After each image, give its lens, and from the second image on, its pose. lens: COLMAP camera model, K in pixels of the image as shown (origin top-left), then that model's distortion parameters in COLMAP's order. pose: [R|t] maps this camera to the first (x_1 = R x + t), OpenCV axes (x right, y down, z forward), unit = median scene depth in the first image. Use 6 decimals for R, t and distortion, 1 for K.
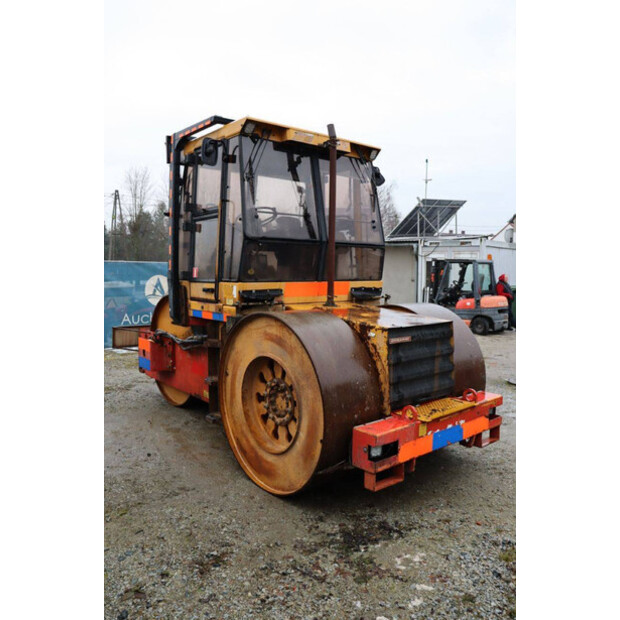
lens RADIAL K [[503.1, 0, 307.4], [0, 503.1, 309.6], [0, 0, 1]] dist [-0.143615, 0.093554]
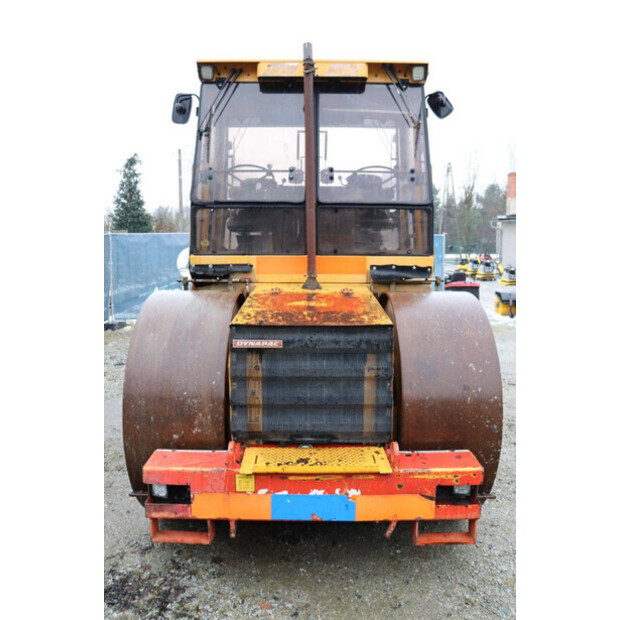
lens RADIAL K [[503.1, 0, 312.5], [0, 503.1, 307.3], [0, 0, 1]] dist [-0.143615, 0.093554]
pose [[0.774027, 0.078427, -0.628276, 0.562584], [-0.049277, 0.996751, 0.063716, -0.029029], [0.631232, -0.018358, 0.775377, 0.449011]]
